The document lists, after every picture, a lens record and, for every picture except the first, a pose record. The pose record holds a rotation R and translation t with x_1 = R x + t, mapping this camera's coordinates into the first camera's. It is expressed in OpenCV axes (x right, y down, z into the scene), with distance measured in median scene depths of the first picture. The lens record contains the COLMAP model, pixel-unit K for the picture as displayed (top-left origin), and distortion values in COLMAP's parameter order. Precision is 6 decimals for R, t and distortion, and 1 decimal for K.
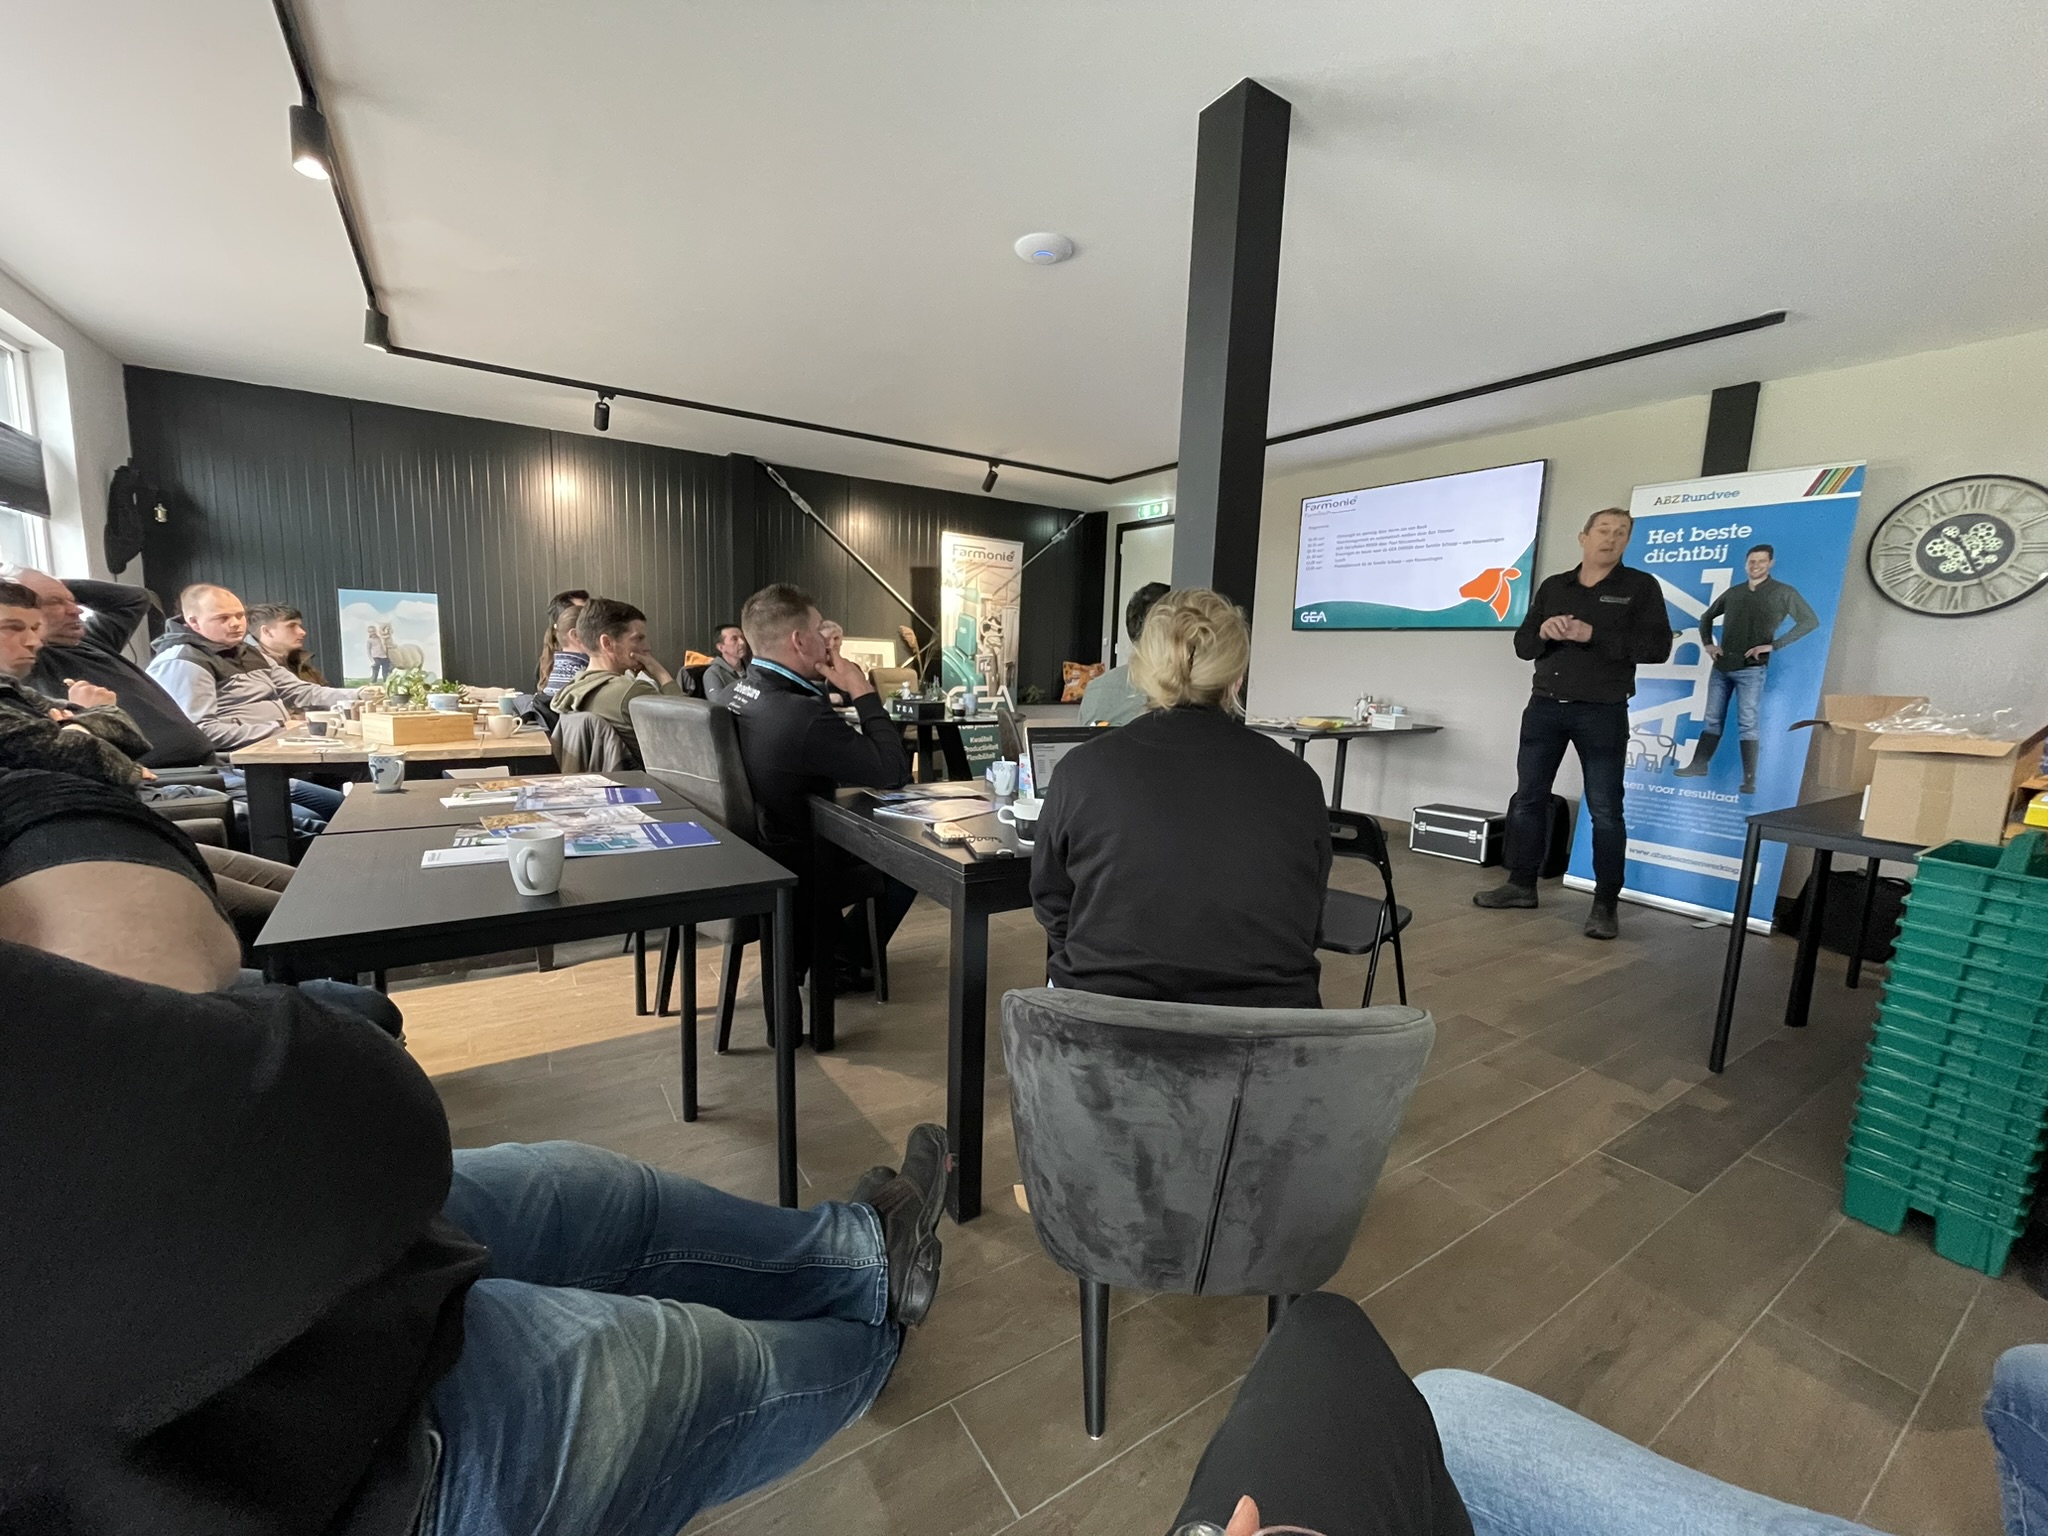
lens RADIAL K [[825.7, 0, 1016.6], [0, 825.7, 770.1], [0, 0, 1]] dist [-0.013372, 0.001915]
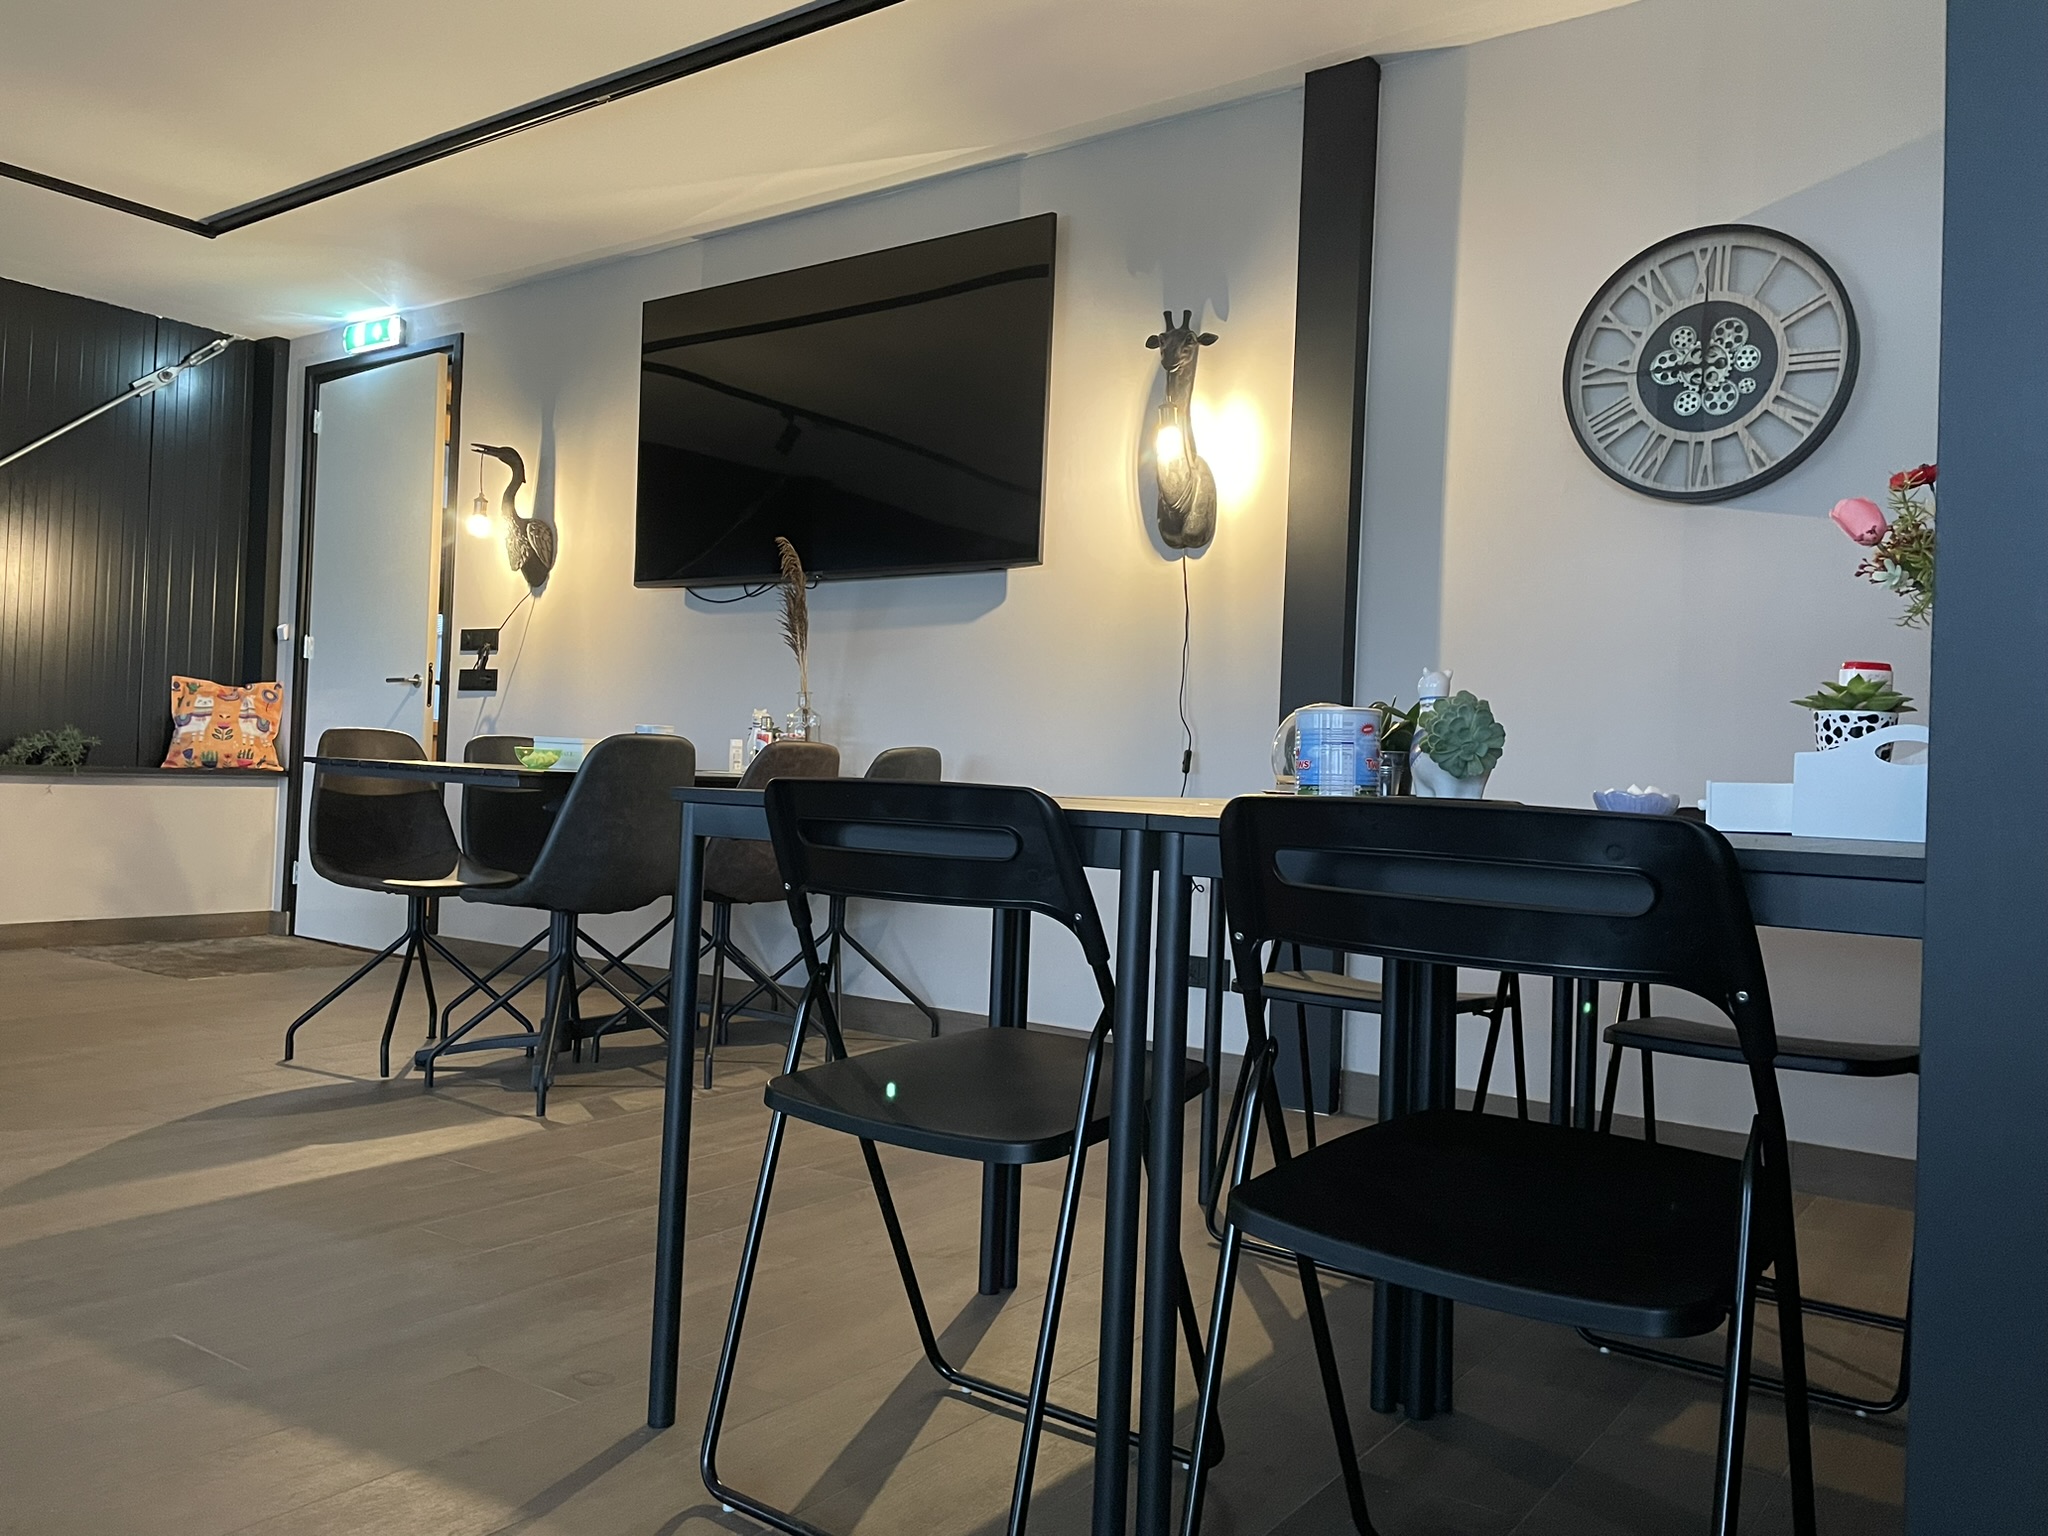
lens RADIAL K [[1540.2, 0, 1020.2], [0, 1540.2, 754.0], [0, 0, 1]] dist [0.074502, -0.085908]
pose [[0.931771, 0.007179, 0.362977, 0.397513], [0.043801, 0.990278, -0.132023, 0.074929], [-0.360396, 0.138914, 0.922398, 0.276576]]
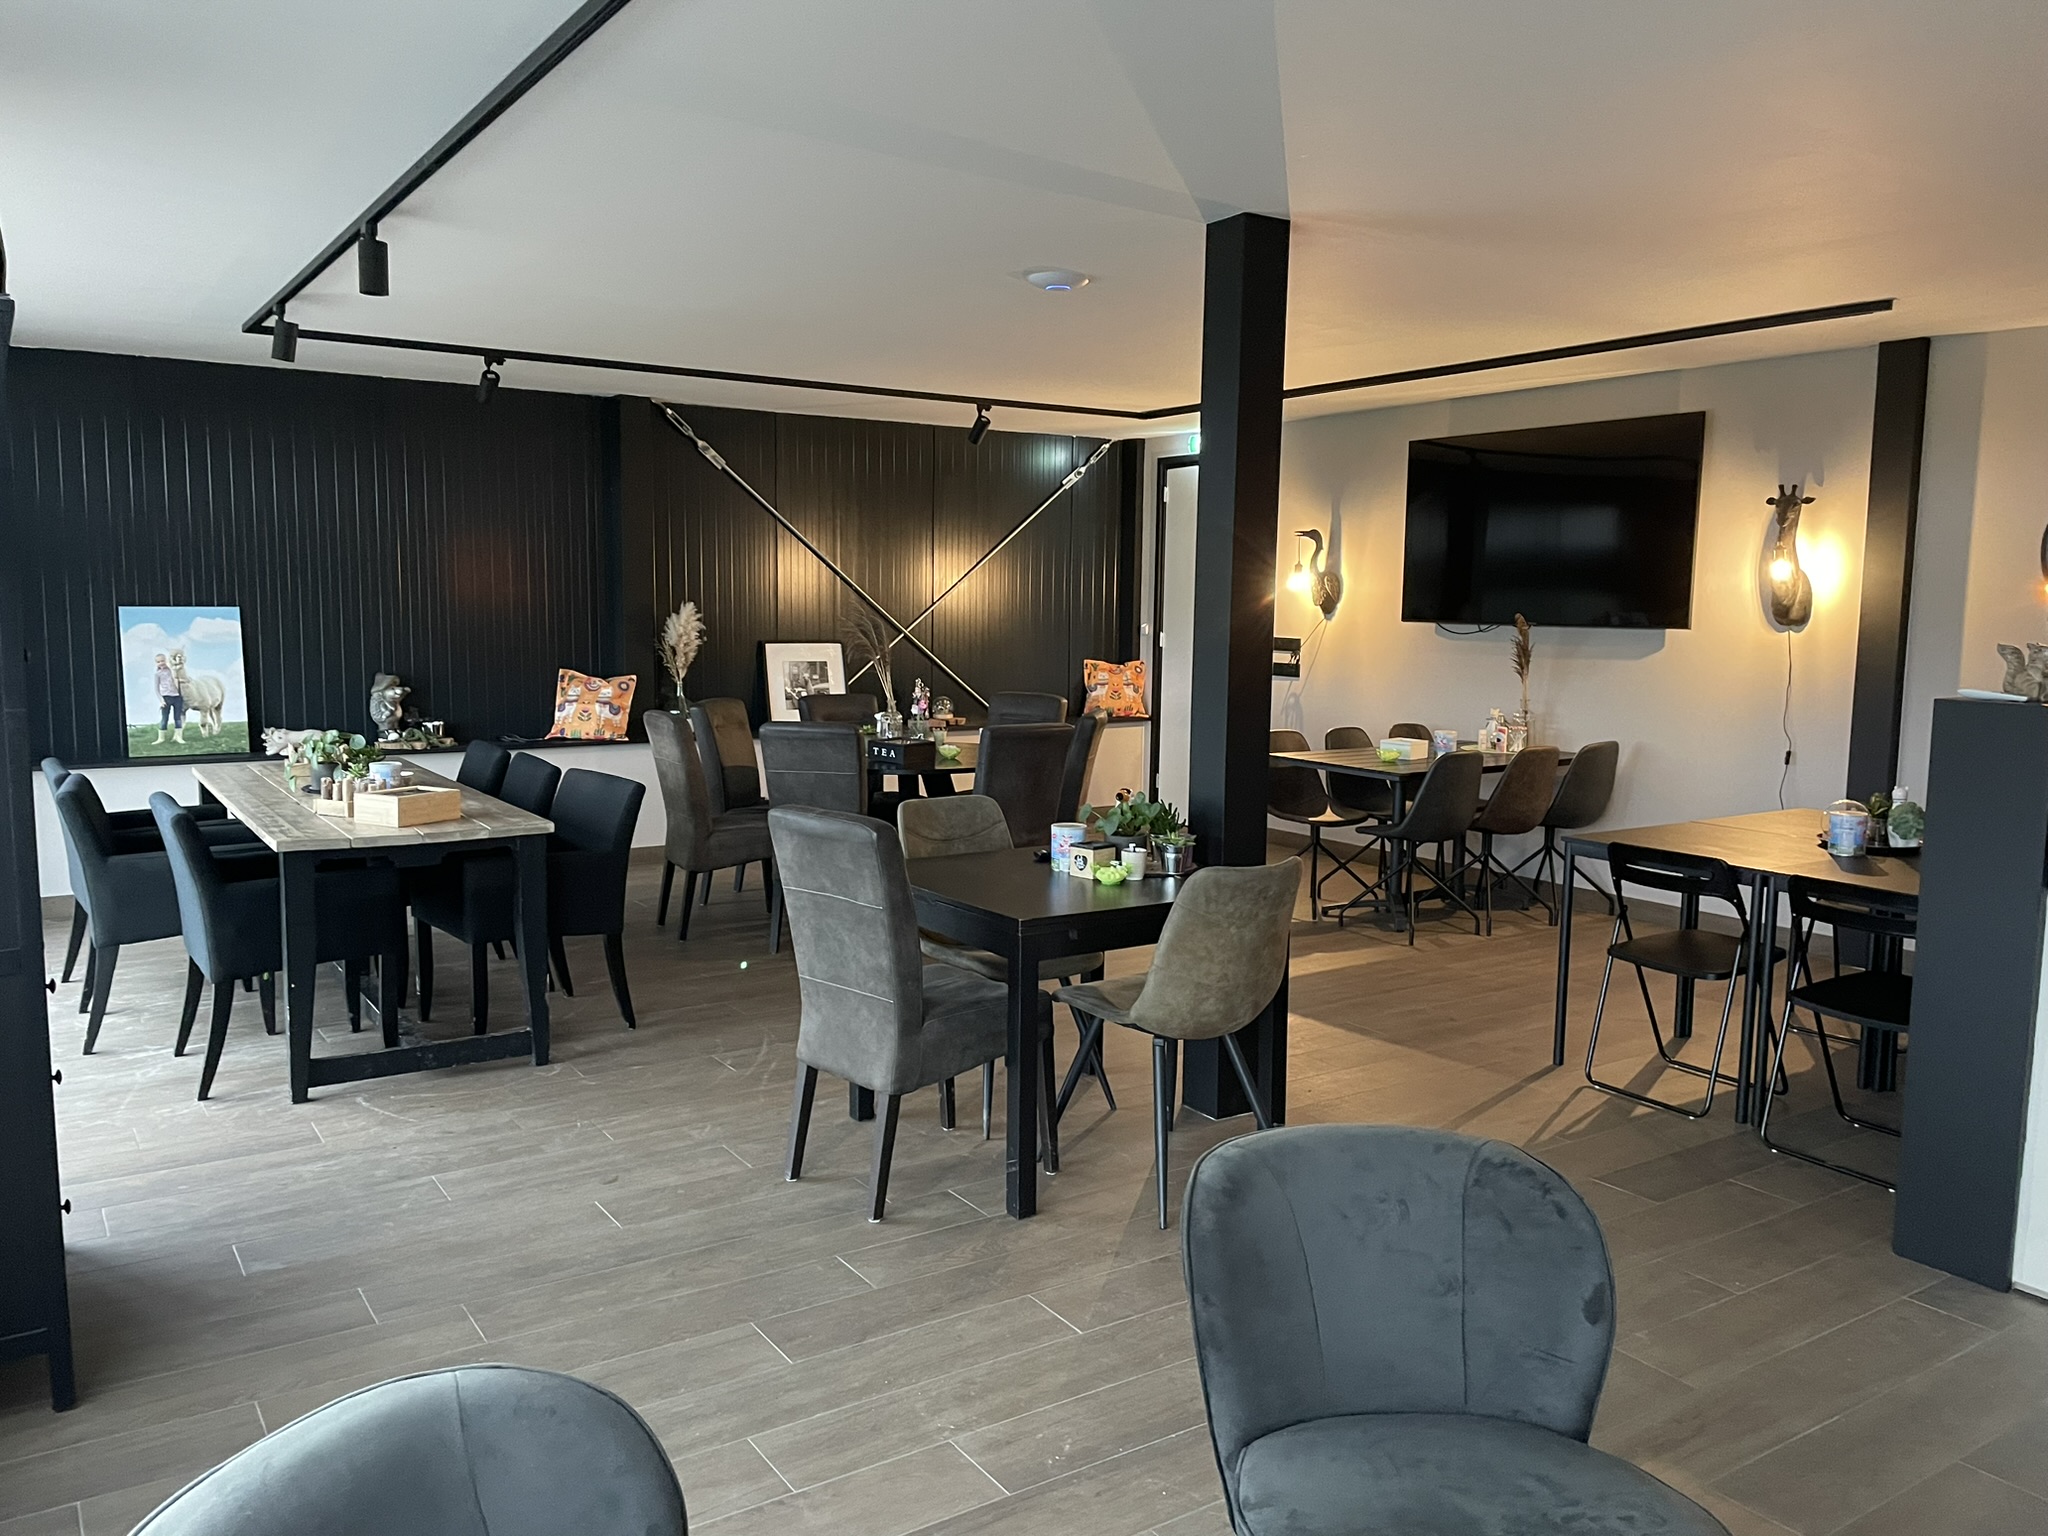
lens RADIAL K [[1540.2, 0, 996.0], [0, 1540.2, 760.0], [0, 0, 1]] dist [0.074502, -0.085908]
pose [[0.999716, -0.023851, 0.000117, -0.042478], [0.023844, 0.999279, -0.029553, -0.029239], [0.000588, 0.029548, 0.999563, -0.625108]]
